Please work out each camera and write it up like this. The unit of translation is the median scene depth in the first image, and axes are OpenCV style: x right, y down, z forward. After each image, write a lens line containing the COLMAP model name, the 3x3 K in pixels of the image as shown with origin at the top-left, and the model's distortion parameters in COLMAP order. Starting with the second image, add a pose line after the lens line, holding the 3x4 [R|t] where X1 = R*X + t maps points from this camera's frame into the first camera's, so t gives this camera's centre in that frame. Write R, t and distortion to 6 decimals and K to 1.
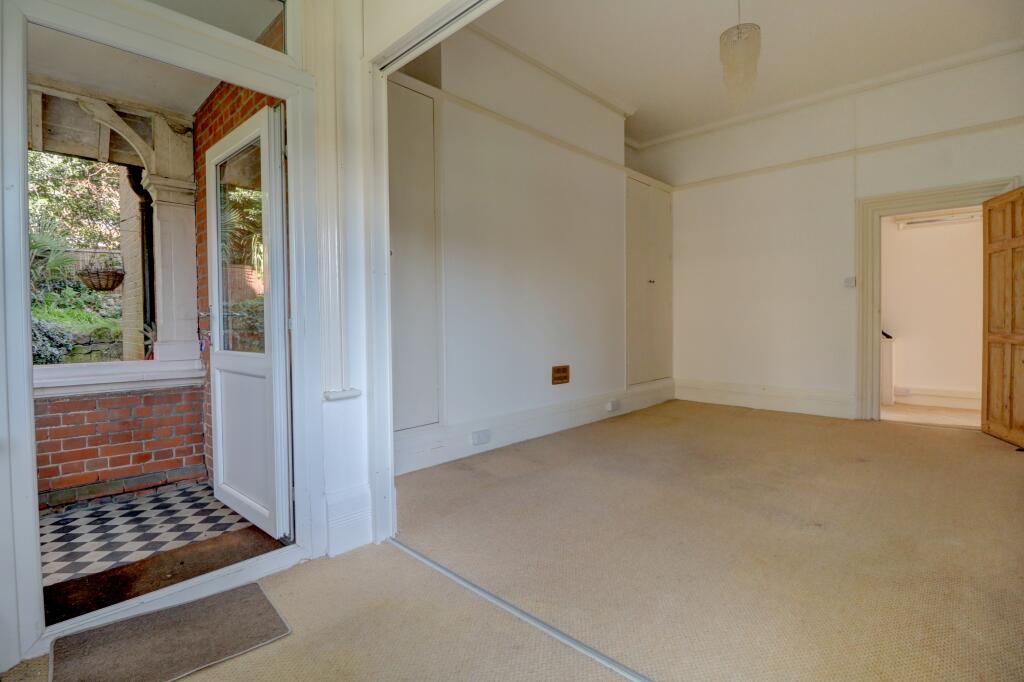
lens RADIAL K [[480.3, 0, 505.8], [0, 480.3, 329.5], [0, 0, 1]] dist [-0.002482, -0.000296]
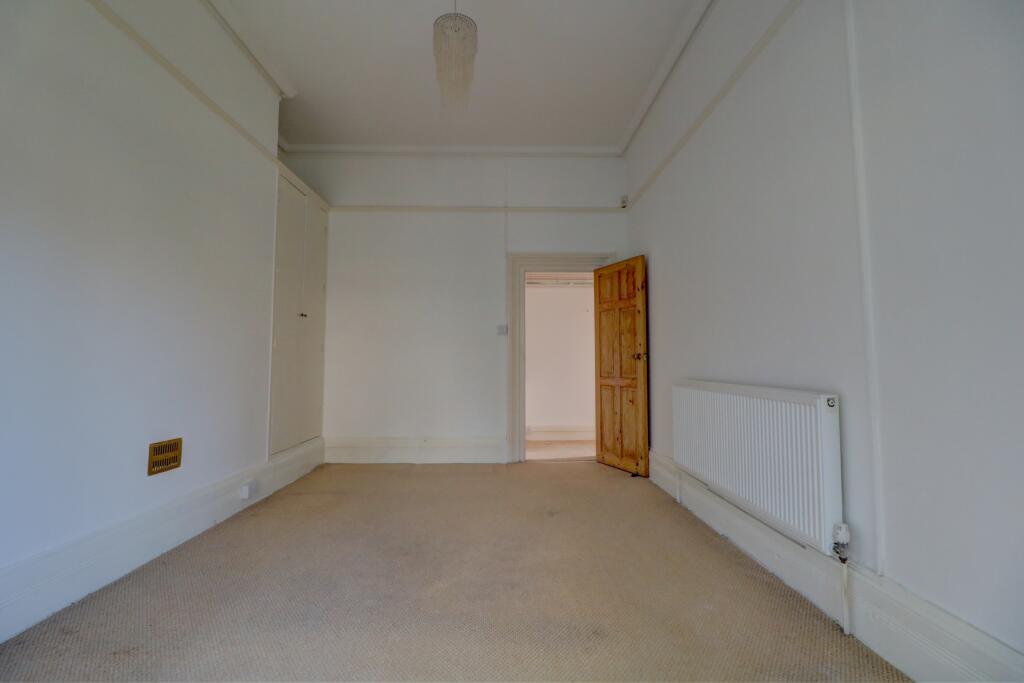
lens RADIAL K [[480.3, 0, 505.8], [0, 480.3, 330.0], [0, 0, 1]] dist [-0.002482, -0.000296]
pose [[0.709229, 0.057937, 0.702594, -0.012566], [0.007260, 0.995964, -0.089458, -0.004338], [-0.704941, 0.068547, 0.705946, 0.263071]]
